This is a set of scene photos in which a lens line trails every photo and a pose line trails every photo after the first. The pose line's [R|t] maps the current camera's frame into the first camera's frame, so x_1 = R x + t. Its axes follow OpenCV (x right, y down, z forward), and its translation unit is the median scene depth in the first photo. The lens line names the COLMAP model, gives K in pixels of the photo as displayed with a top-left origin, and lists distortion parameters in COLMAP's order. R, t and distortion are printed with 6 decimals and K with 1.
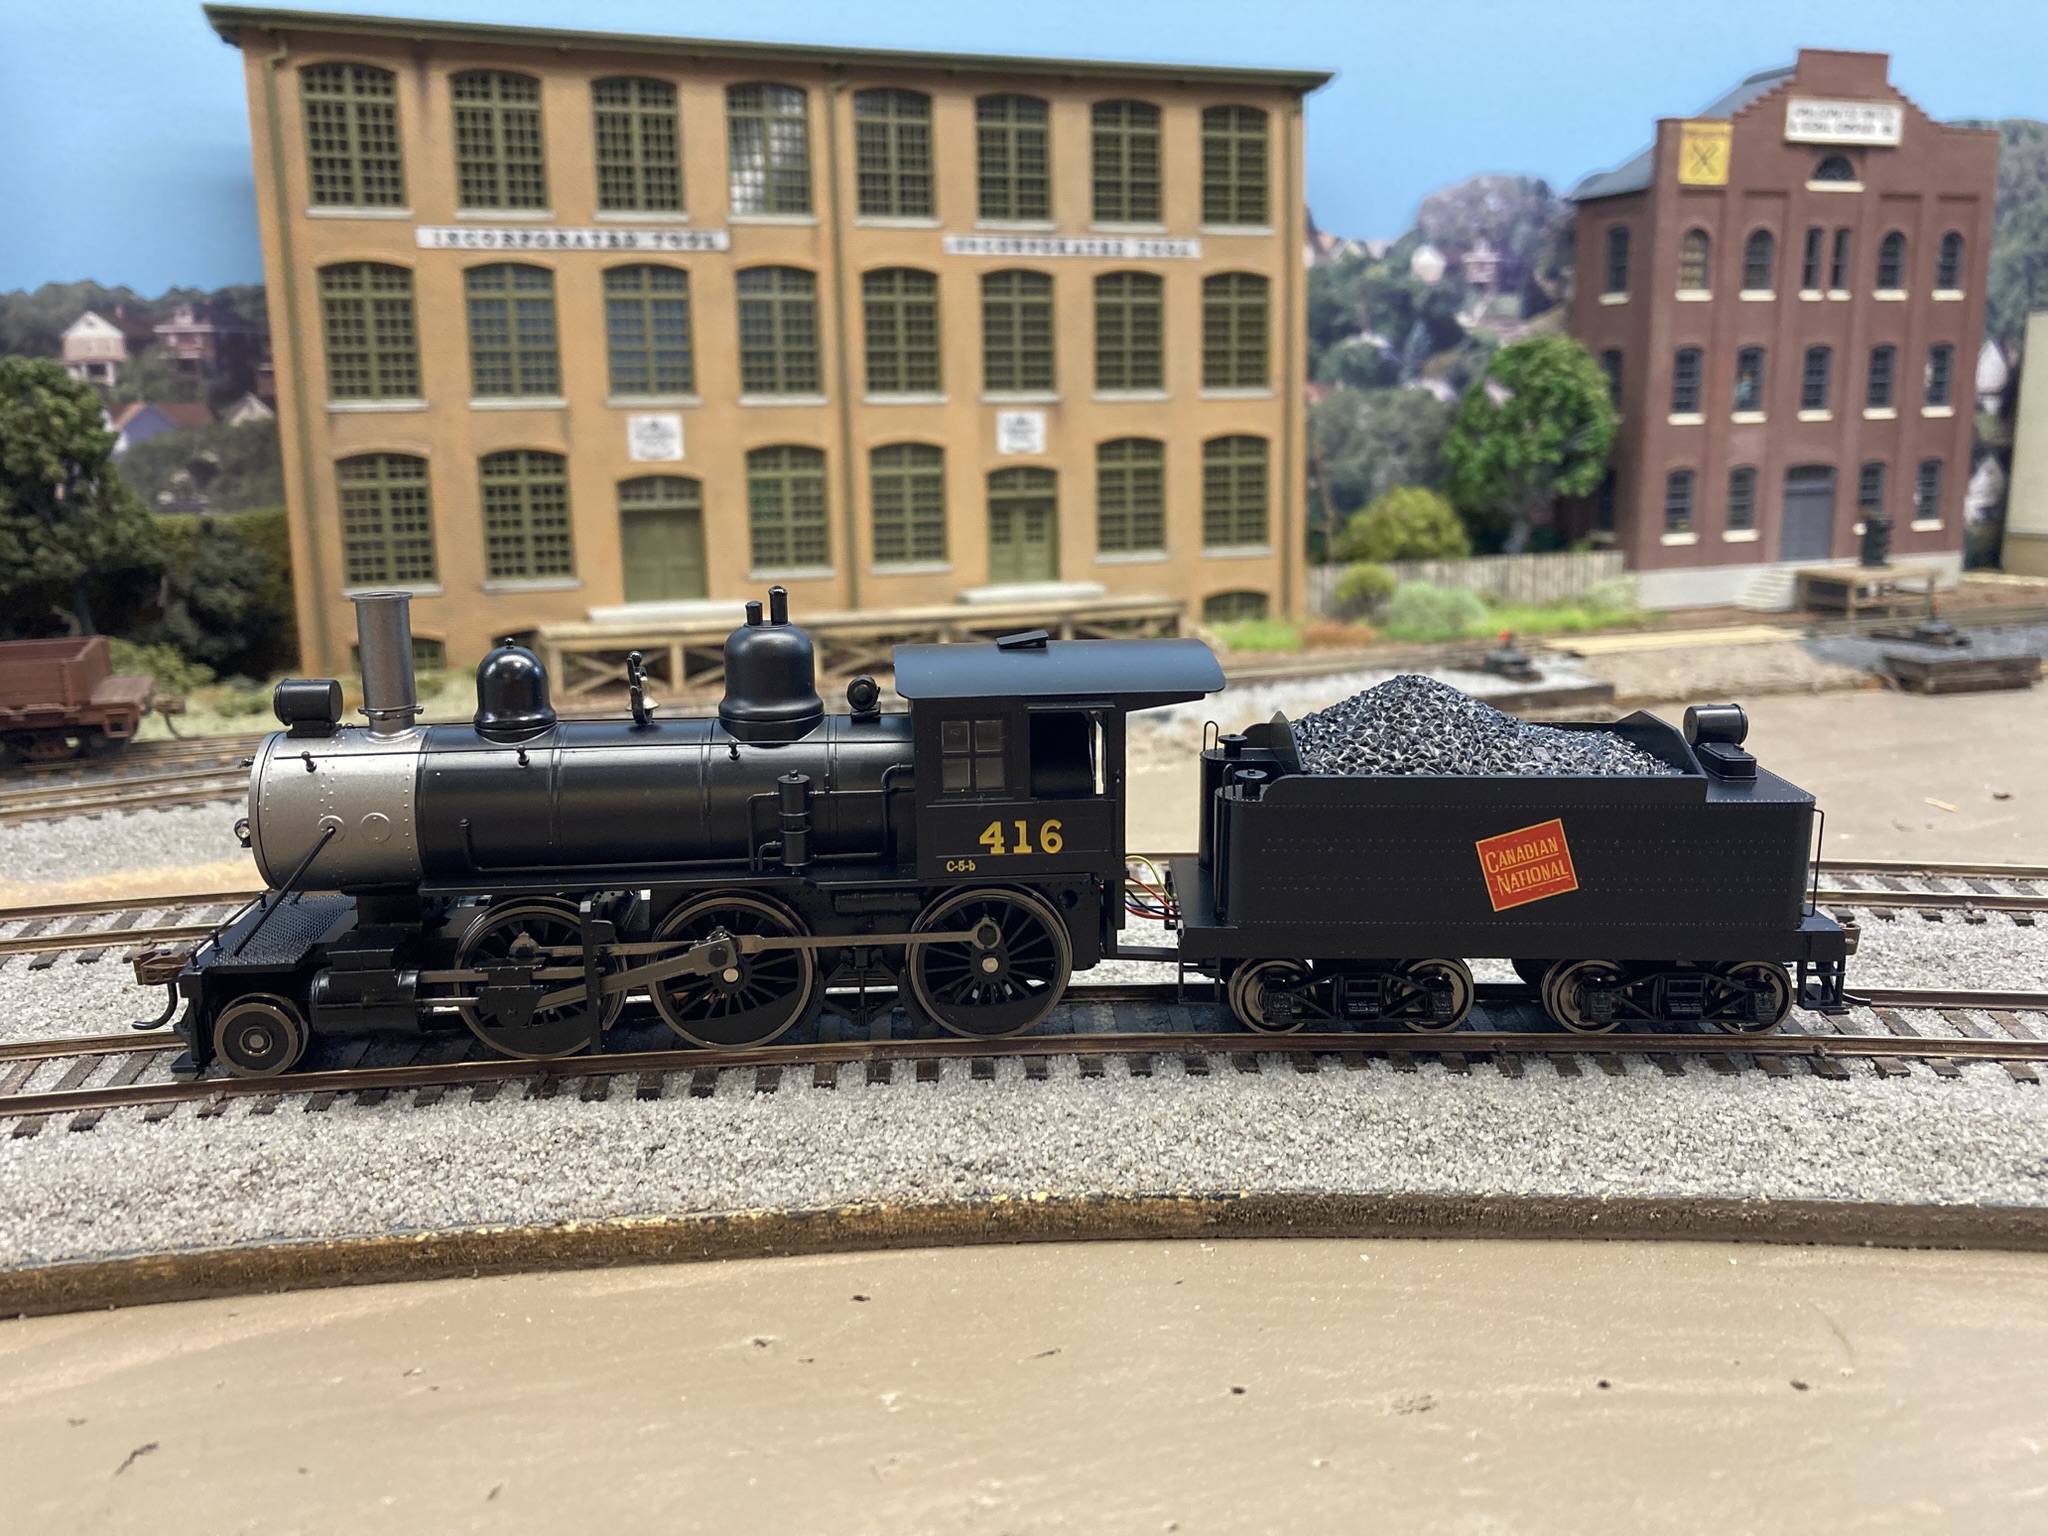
lens RADIAL K [[1715.4, 0, 1024.0], [0, 1715.4, 768.0], [0, 0, 1]] dist [0.007909, -0.001217]
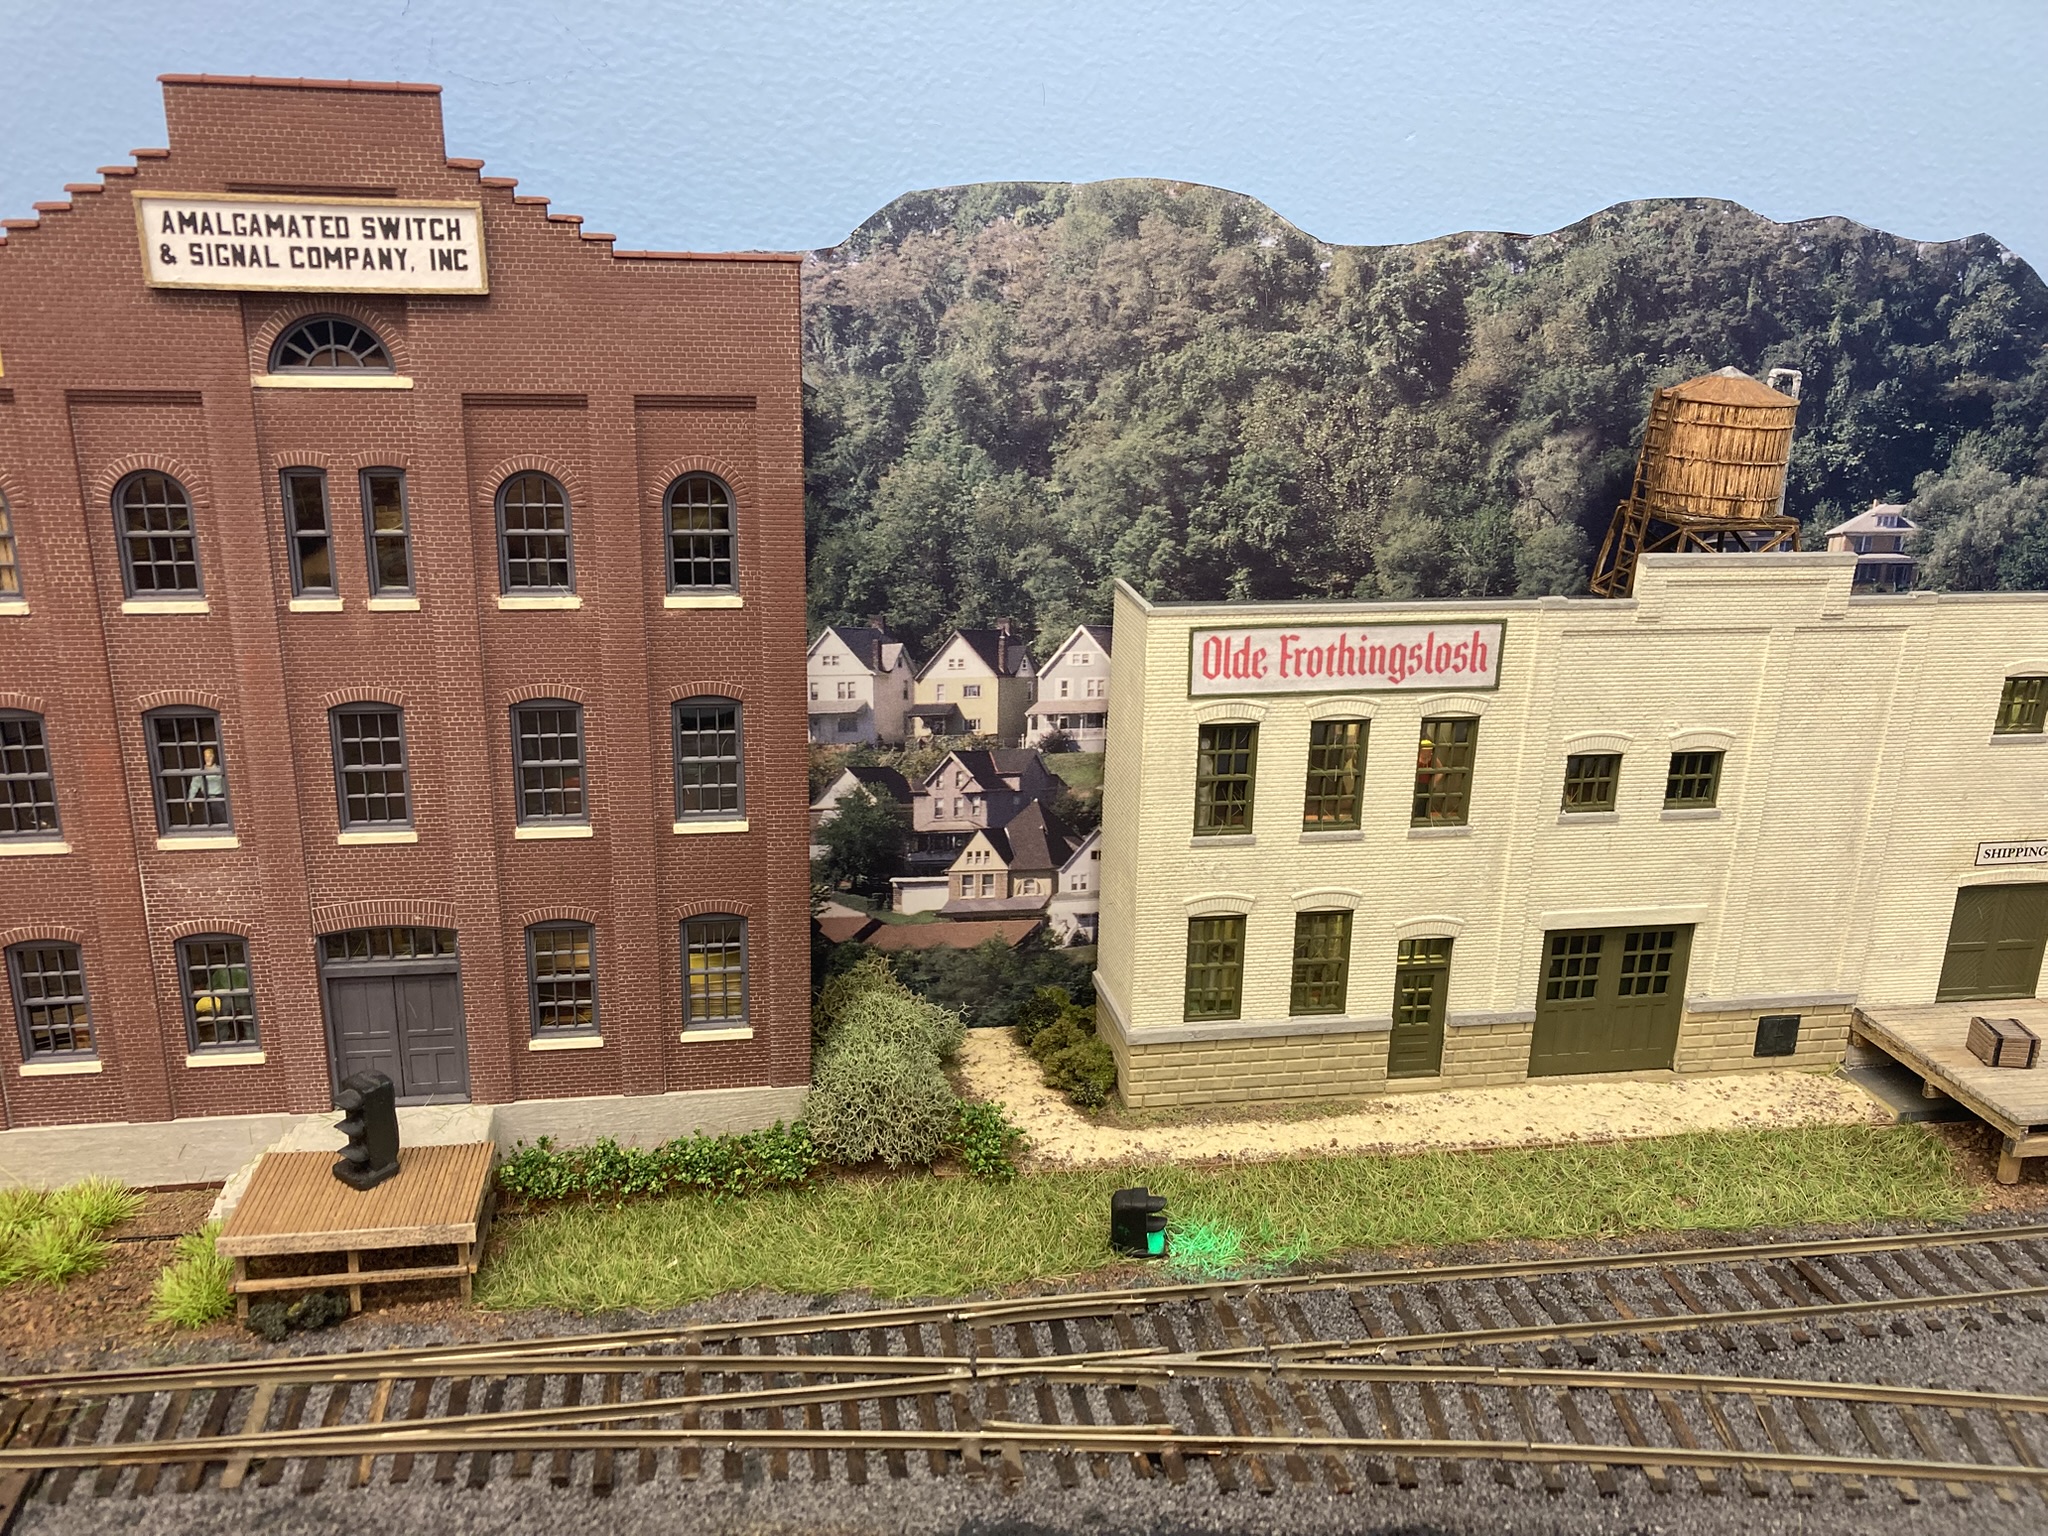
lens RADIAL K [[1715.4, 0, 1024.0], [0, 1715.4, 768.0], [0, 0, 1]] dist [0.007909, -0.001217]
pose [[0.976195, 0.101804, -0.191516, 0.739814], [-0.083018, 0.991138, 0.103699, -0.294115], [0.200376, -0.085332, 0.975996, 0.569202]]
